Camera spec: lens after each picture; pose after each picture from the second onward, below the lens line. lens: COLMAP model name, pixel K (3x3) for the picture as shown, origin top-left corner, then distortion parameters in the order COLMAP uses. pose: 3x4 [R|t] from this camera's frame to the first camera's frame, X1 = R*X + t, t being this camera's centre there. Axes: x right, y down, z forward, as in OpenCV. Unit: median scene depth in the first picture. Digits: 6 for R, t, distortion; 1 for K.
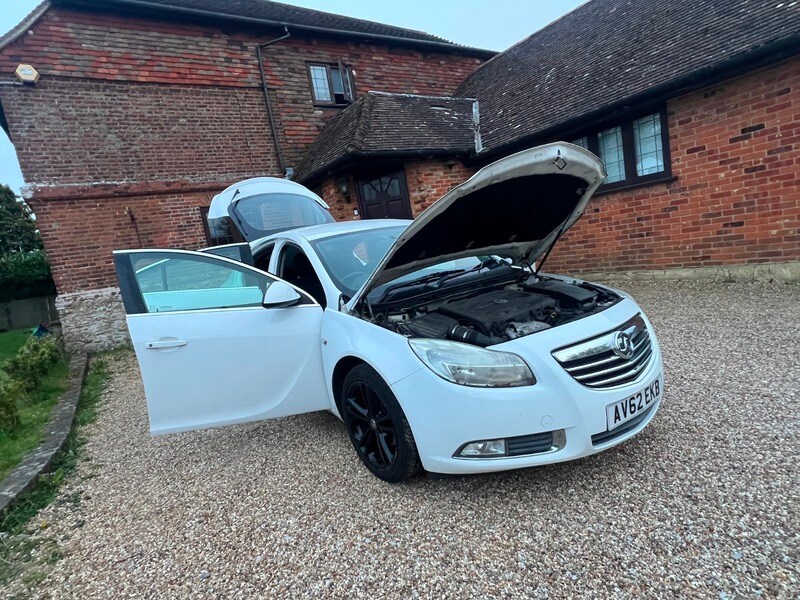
lens RADIAL K [[428.3, 0, 397.1], [0, 428.3, 308.6], [0, 0, 1]] dist [-0.001037, -0.000198]
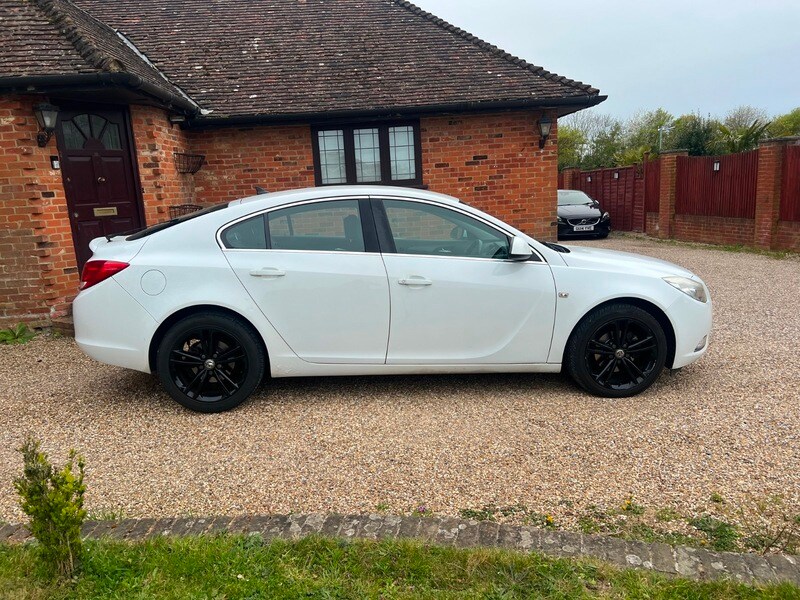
lens RADIAL K [[603.0, 0, 385.1], [0, 603.0, 303.1], [0, 0, 1]] dist [0.064654, -0.066243]
pose [[0.542282, -0.023028, 0.839881, -0.823459], [0.090148, 0.995448, -0.030912, 0.049871], [-0.835346, 0.092477, 0.541890, 0.256648]]
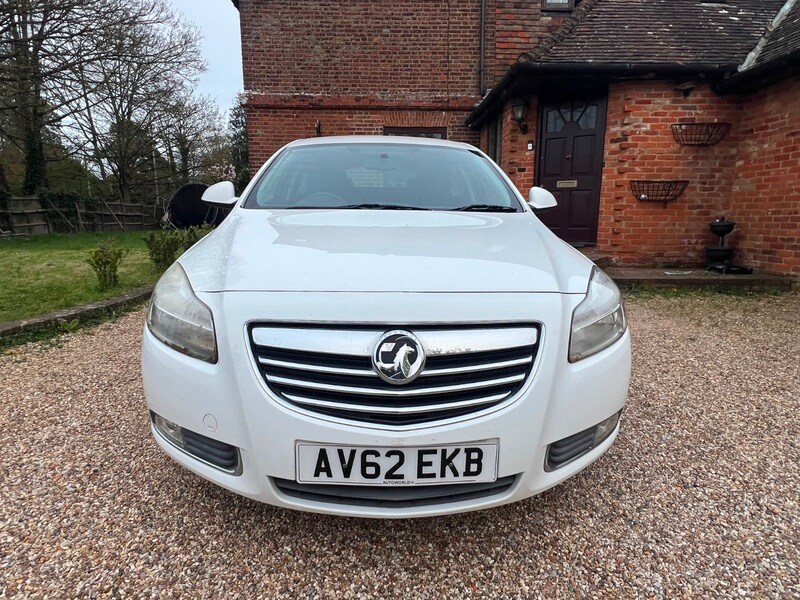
lens RADIAL K [[468.7, 0, 399.2], [0, 468.7, 309.2], [0, 0, 1]] dist [-0.002580, 0.001394]
pose [[0.830599, 0.267091, -0.488639, 0.299548], [-0.218523, 0.963418, 0.155156, -0.024704], [0.512204, -0.022093, 0.858580, 0.184854]]
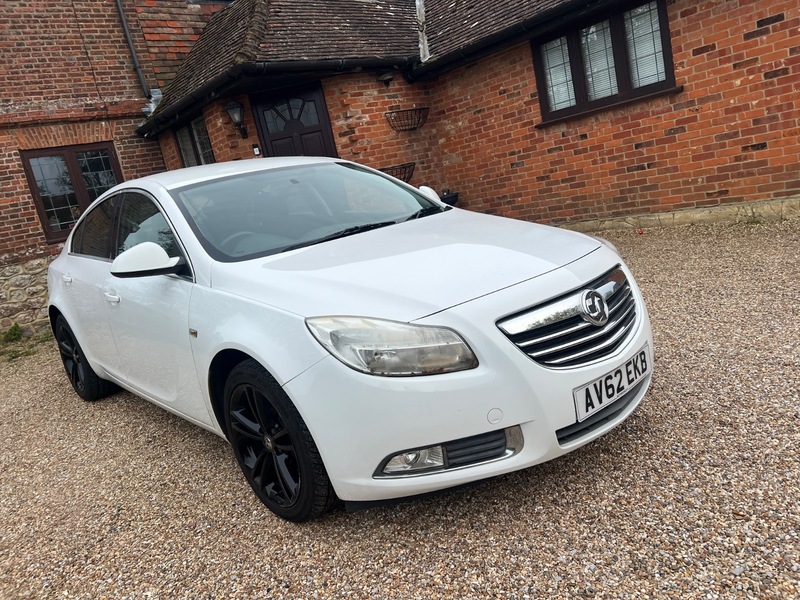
lens RADIAL K [[591.5, 0, 400.9], [0, 591.5, 294.6], [0, 0, 1]] dist [0.061210, -0.064849]
pose [[0.992595, -0.060131, 0.105547, 0.031402], [0.058458, 0.998111, 0.018881, 0.008471], [-0.106483, -0.012571, 0.994235, 0.000599]]
